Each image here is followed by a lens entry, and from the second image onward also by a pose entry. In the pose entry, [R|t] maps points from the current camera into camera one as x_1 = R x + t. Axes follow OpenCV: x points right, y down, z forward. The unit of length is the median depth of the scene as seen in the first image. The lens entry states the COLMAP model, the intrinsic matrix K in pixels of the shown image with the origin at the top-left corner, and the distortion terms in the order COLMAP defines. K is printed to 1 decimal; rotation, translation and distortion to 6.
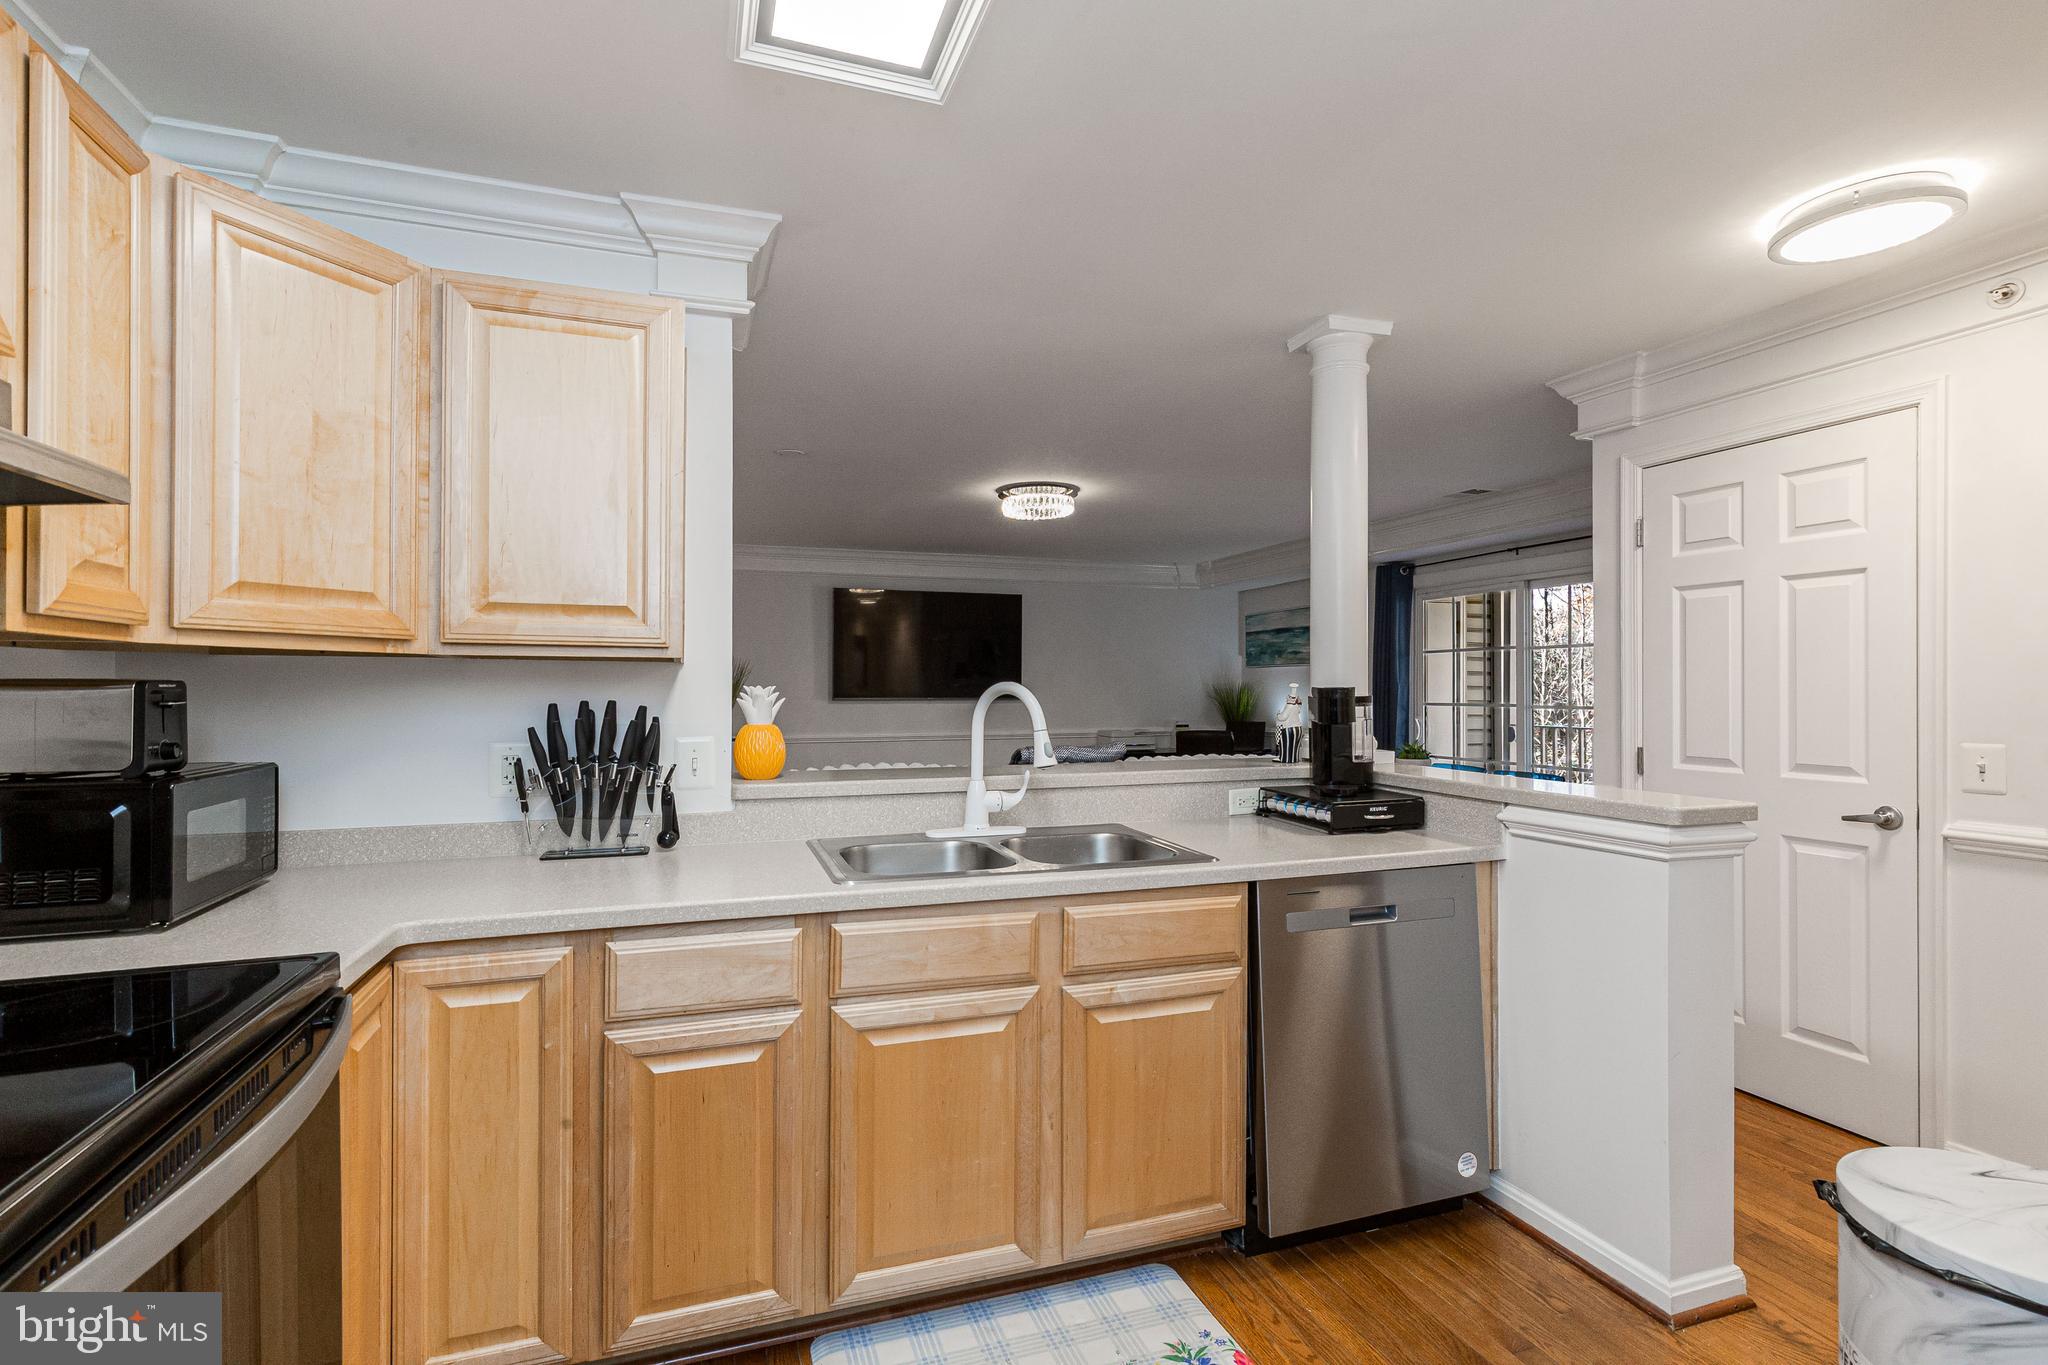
lens RADIAL K [[947.8, 0, 1024.7], [0, 947.8, 692.8], [0, 0, 1]] dist [-0.000635, -0.000234]
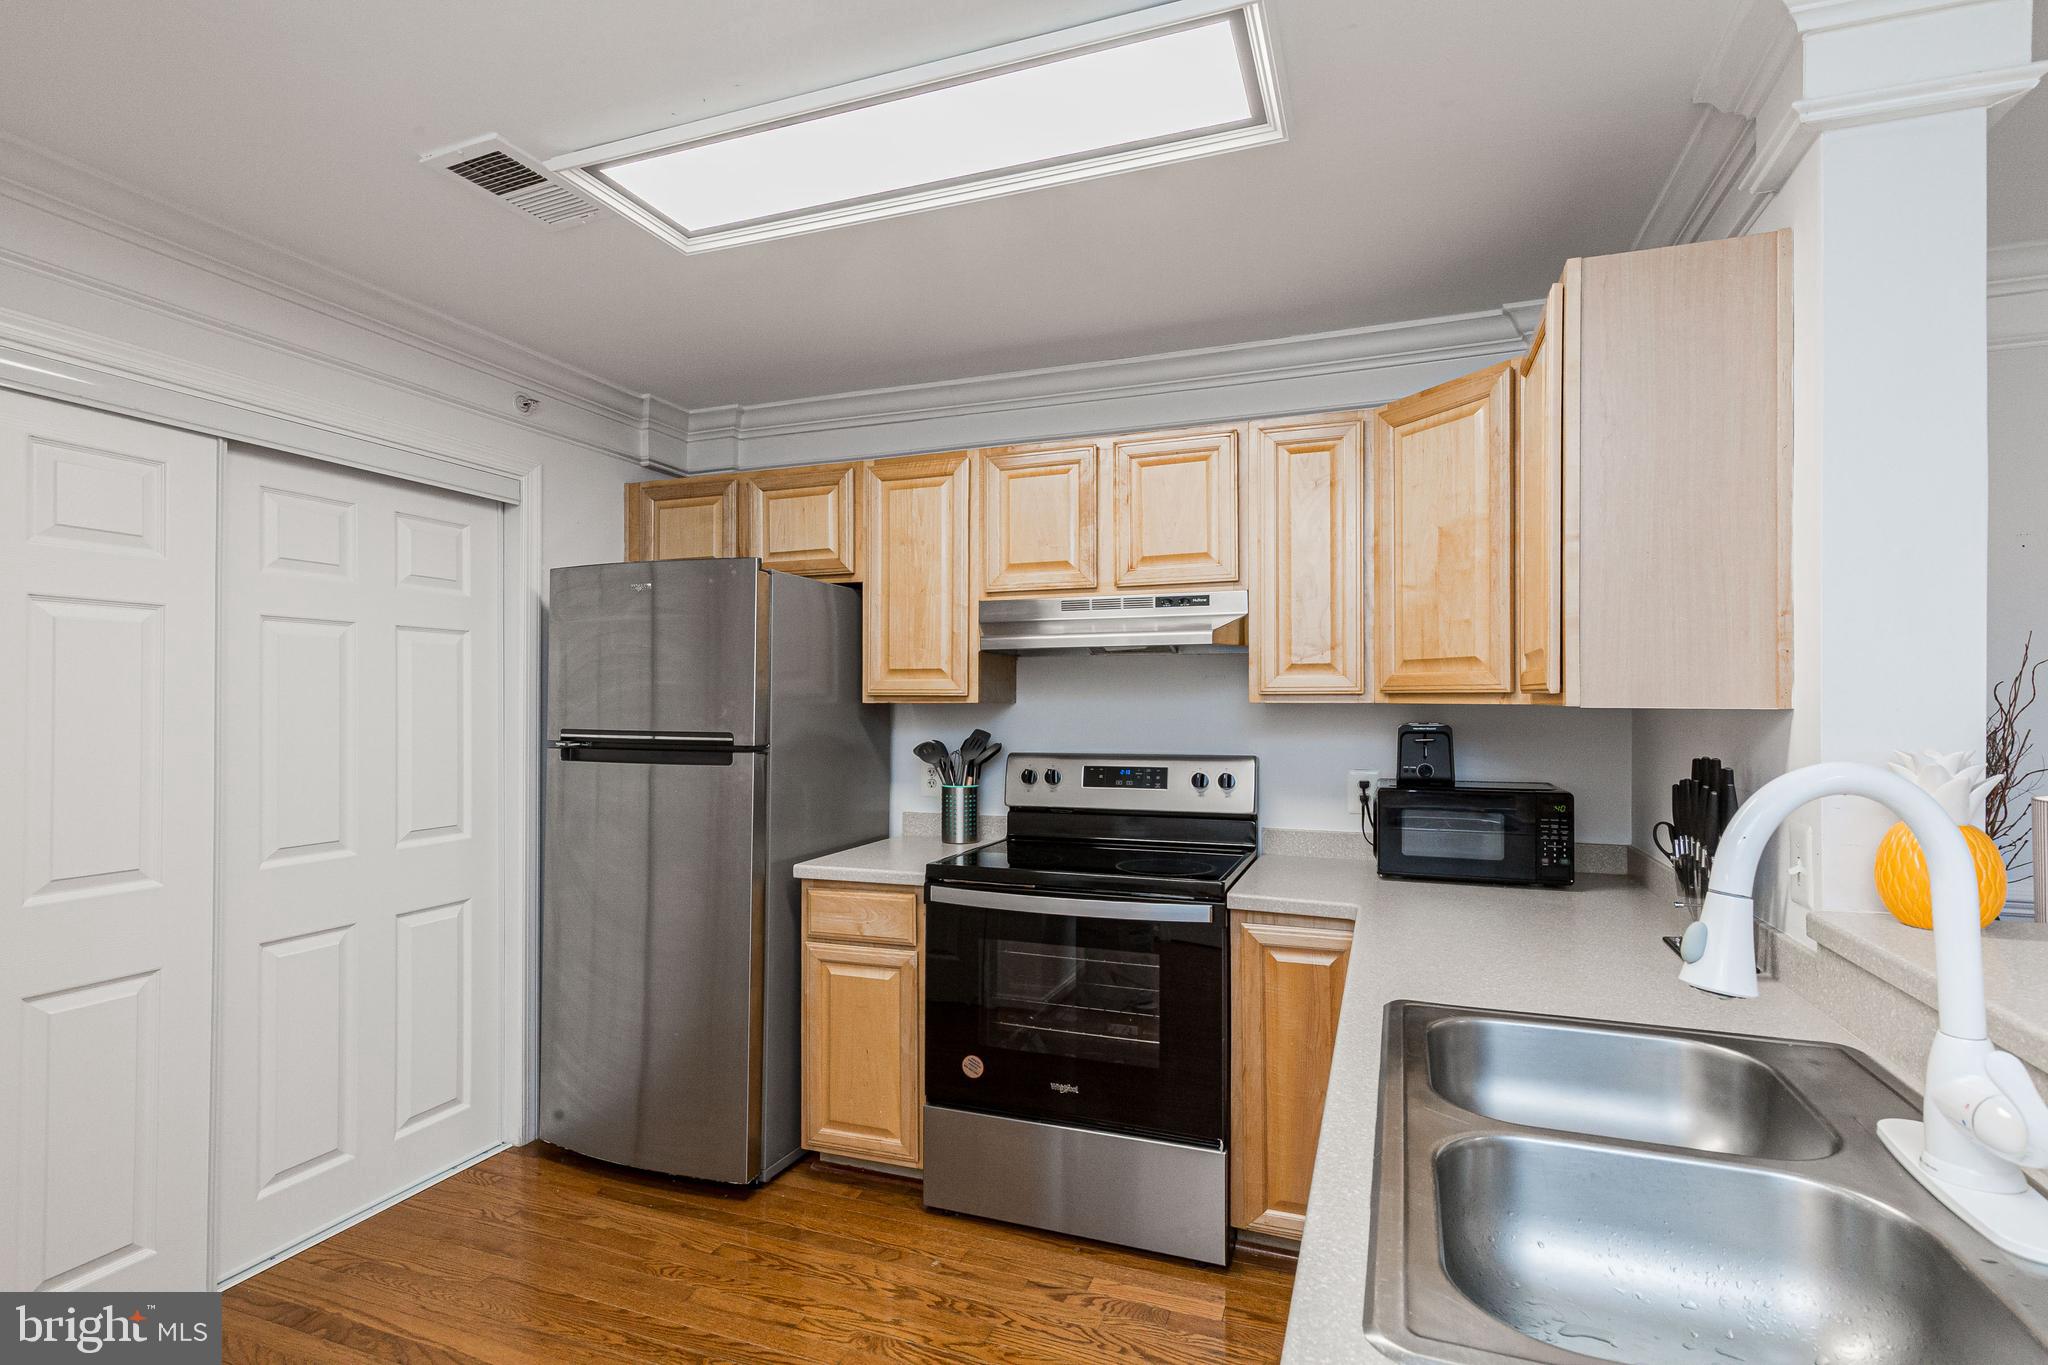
lens RADIAL K [[947.8, 0, 1024.7], [0, 947.8, 692.8], [0, 0, 1]] dist [-0.000635, -0.000234]
pose [[-0.647618, -0.005325, -0.761947, 0.517793], [-0.000070, 0.999976, -0.006930, -0.040190], [0.761965, -0.004435, -0.647603, 1.109331]]
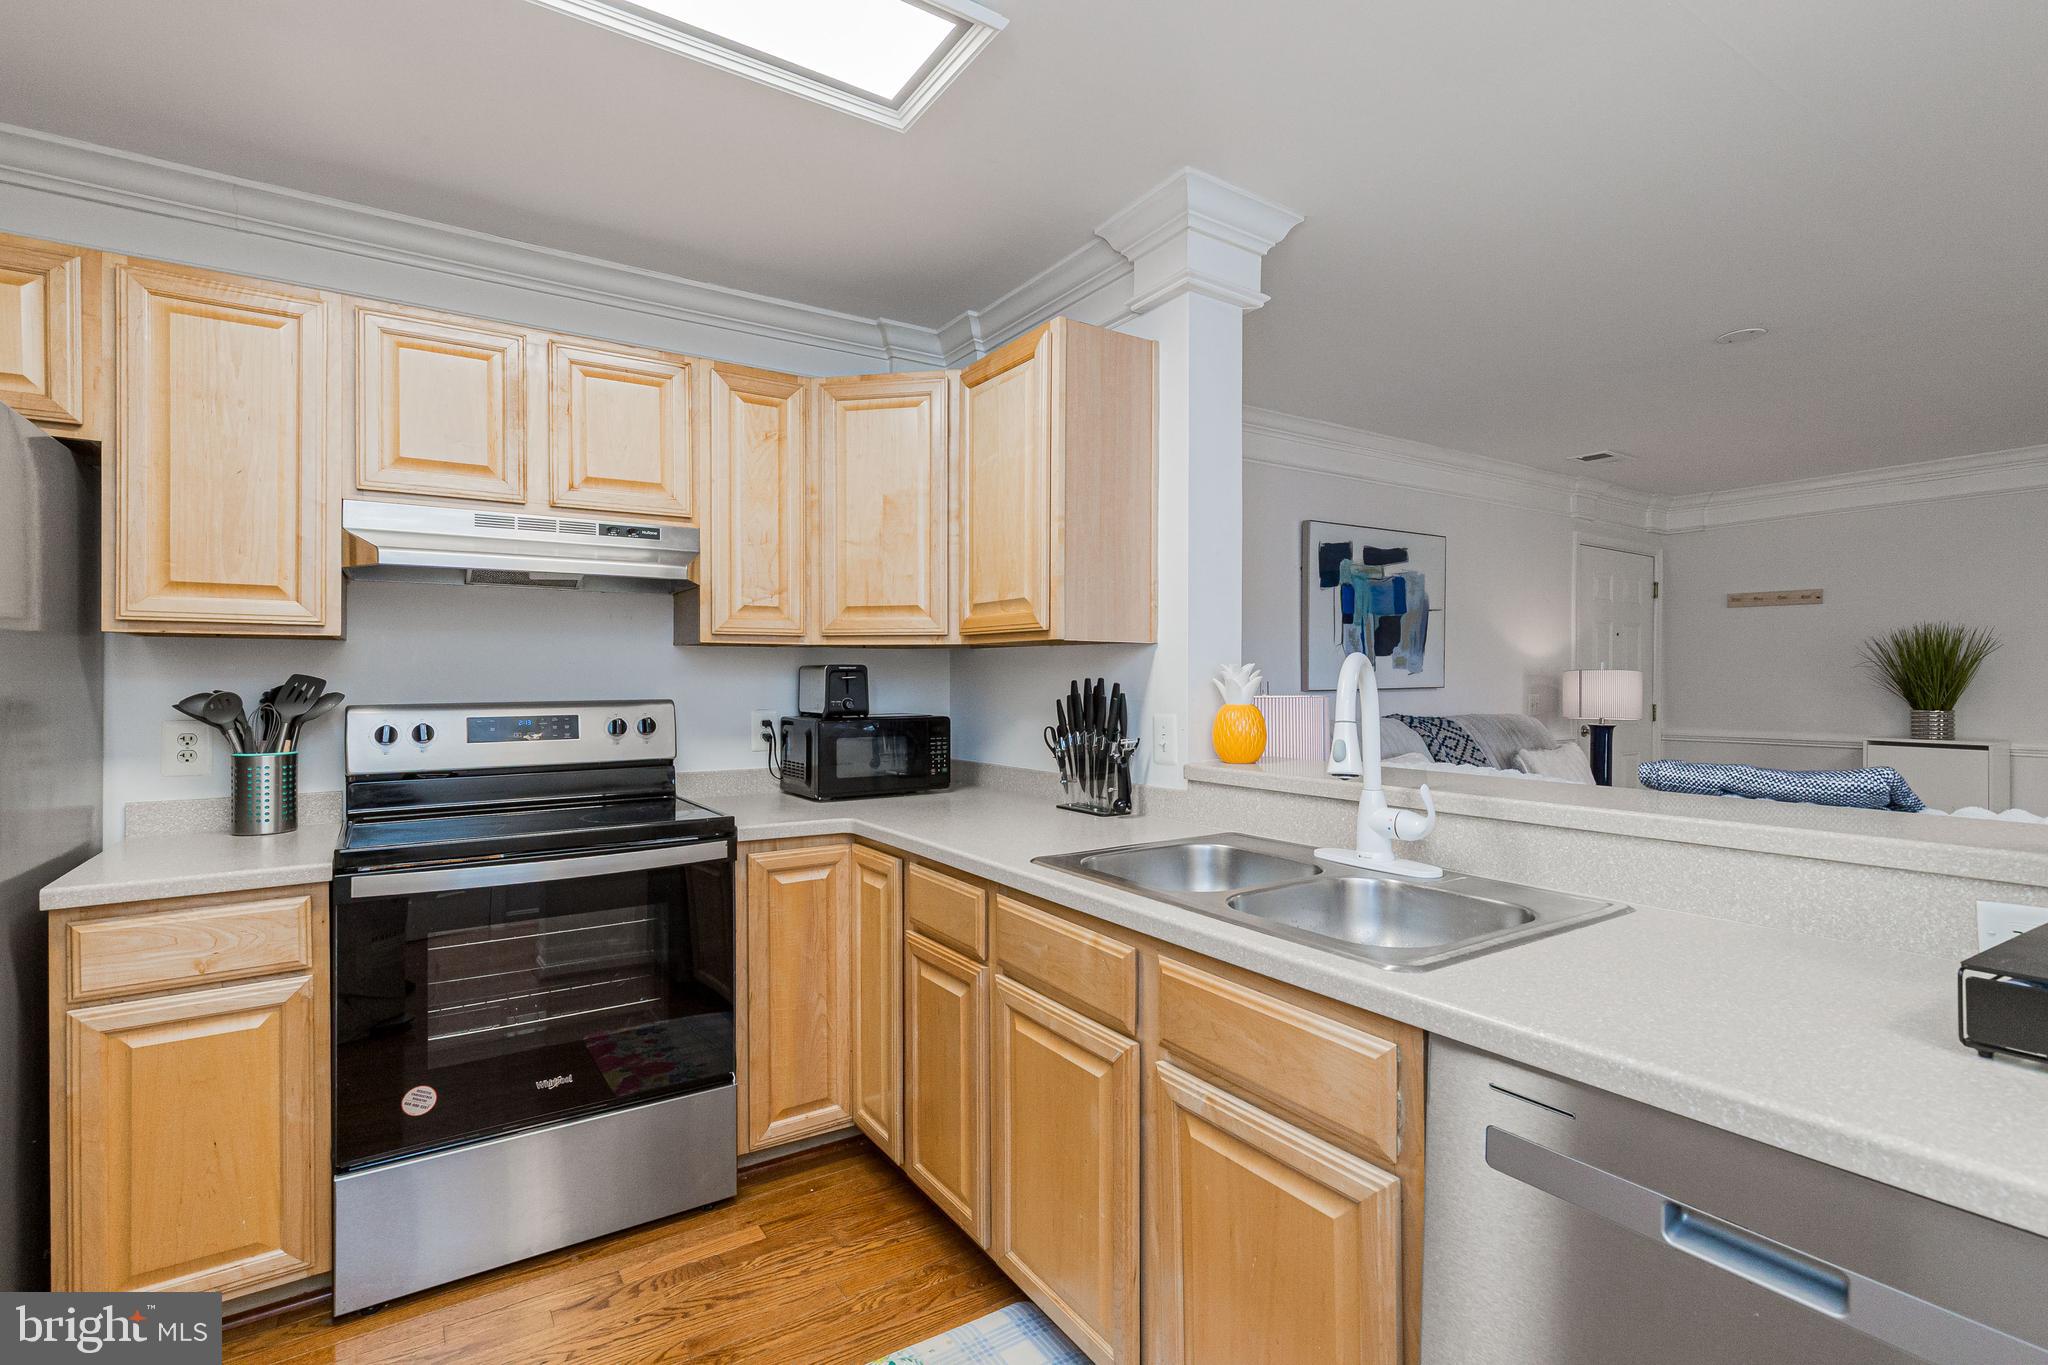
lens RADIAL K [[956.0, 0, 1018.0], [0, 956.0, 677.6], [0, 0, 1]] dist [-0.001306, -0.000435]
pose [[0.235425, 0.001250, -0.971892, 0.681349], [0.000238, 0.999999, 0.001344, 0.007006], [0.971892, -0.000548, 0.235425, 0.653990]]
